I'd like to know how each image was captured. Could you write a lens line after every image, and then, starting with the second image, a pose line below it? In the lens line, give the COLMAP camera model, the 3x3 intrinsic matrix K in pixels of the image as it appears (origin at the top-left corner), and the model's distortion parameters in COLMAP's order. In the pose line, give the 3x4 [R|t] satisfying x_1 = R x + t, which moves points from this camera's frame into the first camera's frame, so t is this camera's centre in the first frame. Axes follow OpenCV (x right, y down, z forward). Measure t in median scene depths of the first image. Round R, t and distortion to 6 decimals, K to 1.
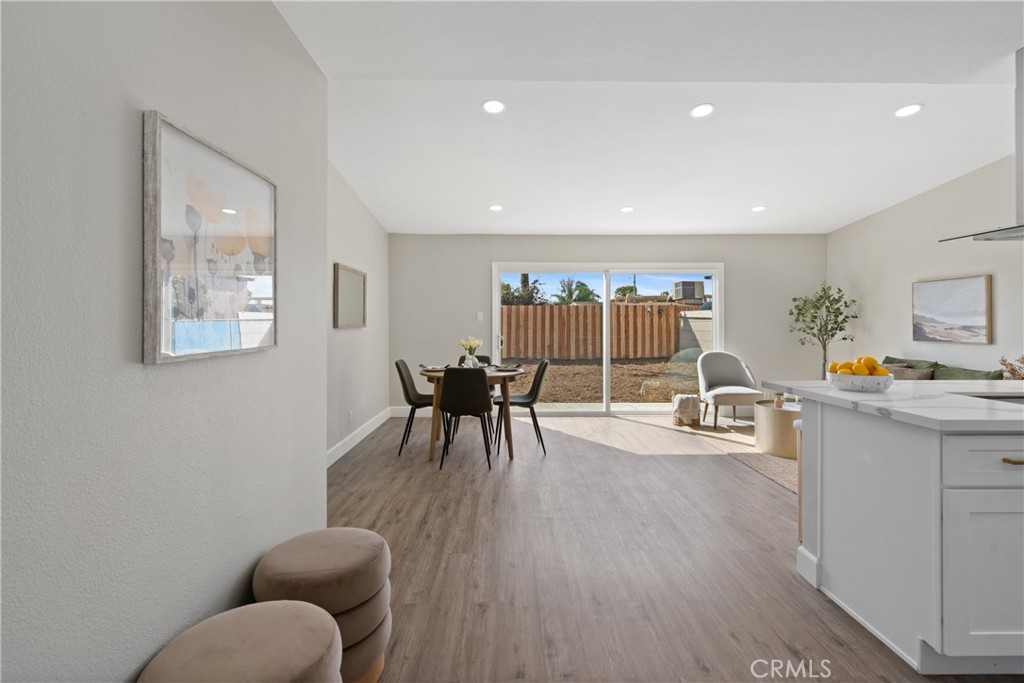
lens RADIAL K [[461.1, 0, 512.0], [0, 461.1, 324.1], [0, 0, 1]] dist [0.000241, 0.000059]
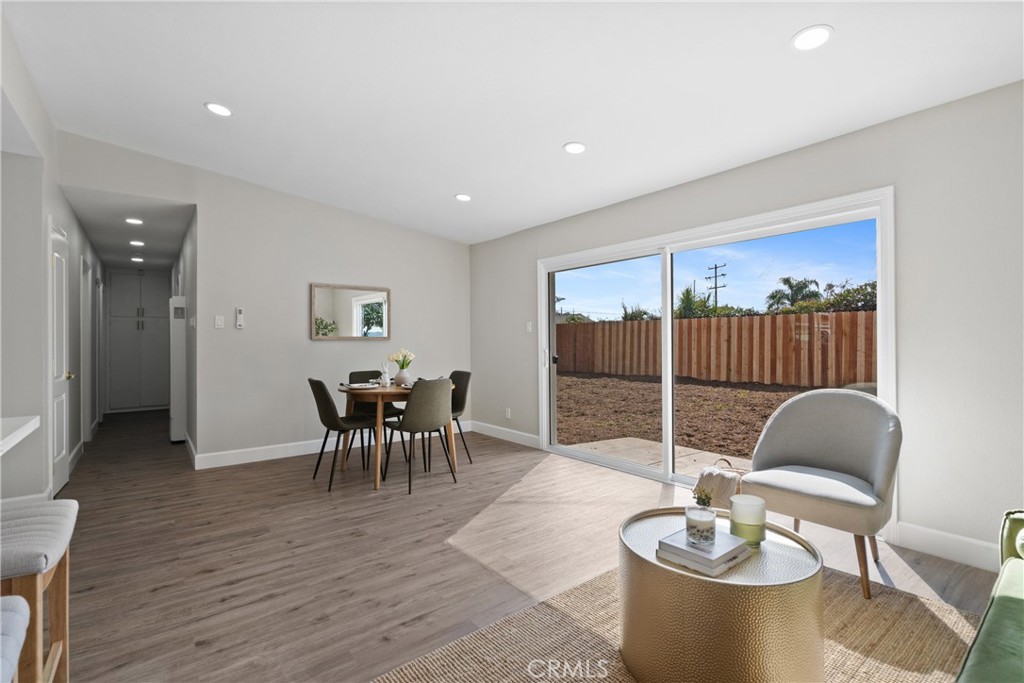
lens RADIAL K [[466.1, 0, 512.0], [0, 466.1, 341.5], [0, 0, 1]] dist [0.013803, 0.000076]
pose [[0.609115, -0.001040, -0.793081, 0.210896], [0.001952, 0.999998, 0.000188, 0.003185], [0.793079, -0.001662, 0.609116, 0.163700]]
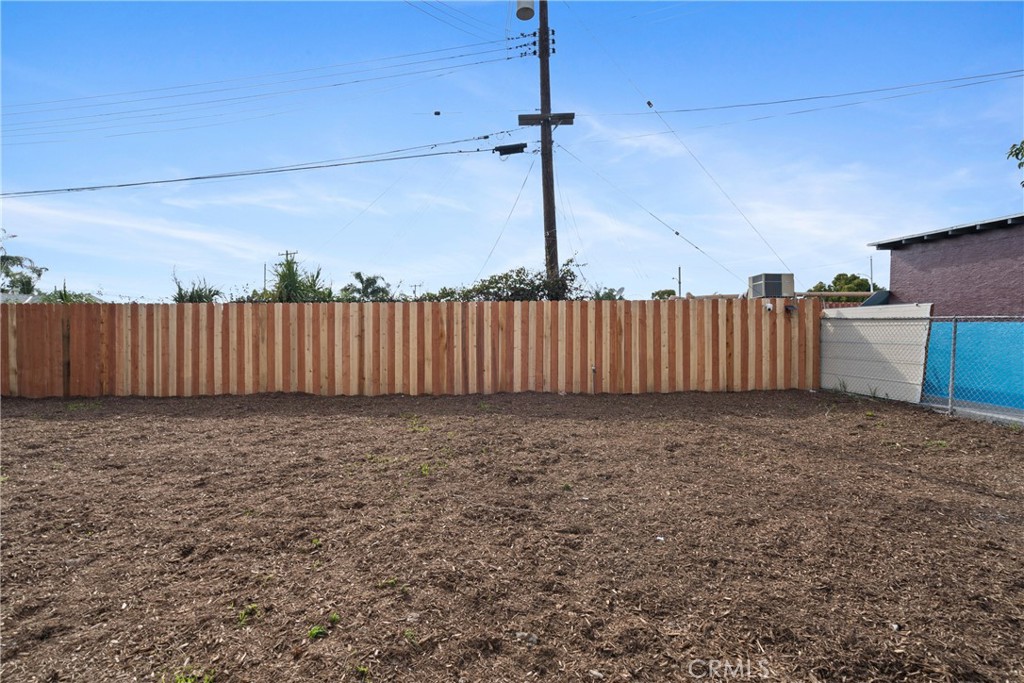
lens RADIAL K [[471.6, 0, 509.7], [0, 471.6, 336.3], [0, 0, 1]] dist [0.000598, 0.000289]
pose [[0.998671, -0.005623, -0.051236, 0.004537], [0.005995, 0.999957, 0.007112, -0.000405], [0.051194, -0.007409, 0.998661, 0.397213]]
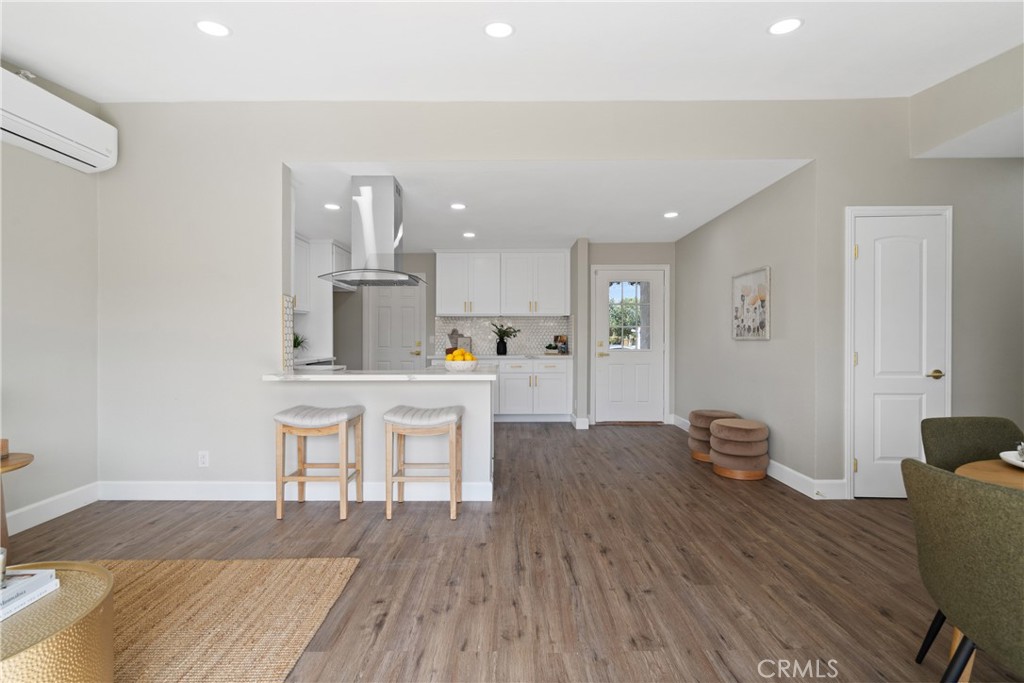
lens RADIAL K [[471.6, 0, 509.7], [0, 471.6, 336.3], [0, 0, 1]] dist [0.000598, 0.000289]
pose [[-0.999976, 0.005141, 0.004596, 0.073727], [0.005140, 0.999987, -0.000039, 0.002951], [-0.004596, -0.000015, -0.999989, 0.327412]]
